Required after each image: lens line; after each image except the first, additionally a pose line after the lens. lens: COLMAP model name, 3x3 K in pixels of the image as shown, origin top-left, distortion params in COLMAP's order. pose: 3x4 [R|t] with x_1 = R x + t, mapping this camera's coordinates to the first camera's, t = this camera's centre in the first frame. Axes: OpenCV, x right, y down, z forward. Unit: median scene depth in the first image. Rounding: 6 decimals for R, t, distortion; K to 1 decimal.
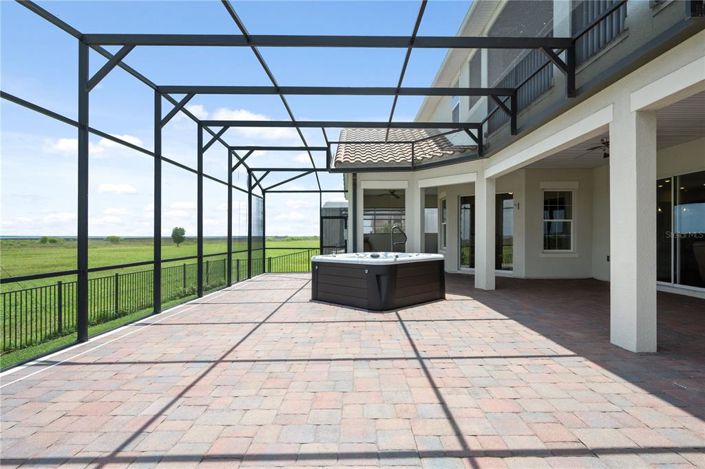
lens RADIAL K [[379.5, 0, 355.6], [0, 379.5, 238.5], [0, 0, 1]] dist [0.002108, -0.003267]
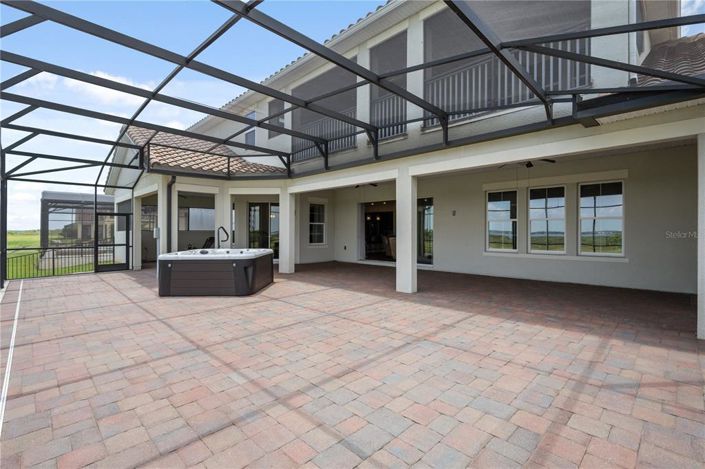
lens RADIAL K [[327.3, 0, 356.7], [0, 327.3, 221.9], [0, 0, 1]] dist [-0.001974, -0.000152]
pose [[0.697856, 0.023916, 0.715839, -0.451401], [0.002250, 0.999364, -0.035582, -0.012086], [-0.716234, 0.026442, 0.697359, -0.015259]]
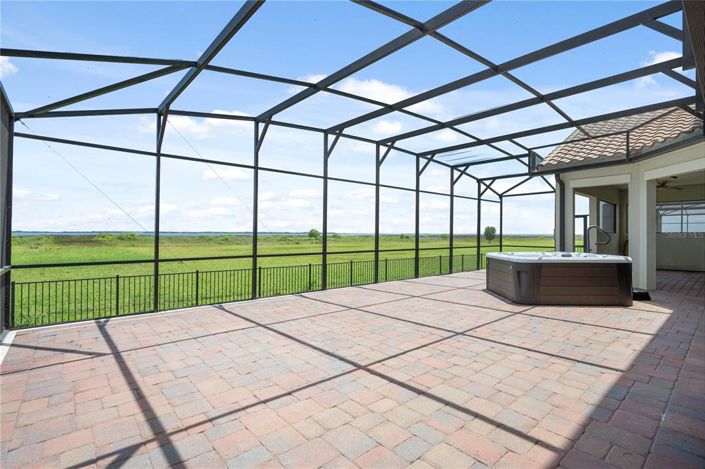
lens RADIAL K [[334.7, 0, 355.3], [0, 334.7, 231.7], [0, 0, 1]] dist [0.000166, -0.000124]
pose [[0.665262, -0.000778, -0.746610, 0.462227], [-0.008854, 0.999921, -0.008931, -0.005423], [0.746558, 0.012552, 0.665202, -0.003125]]
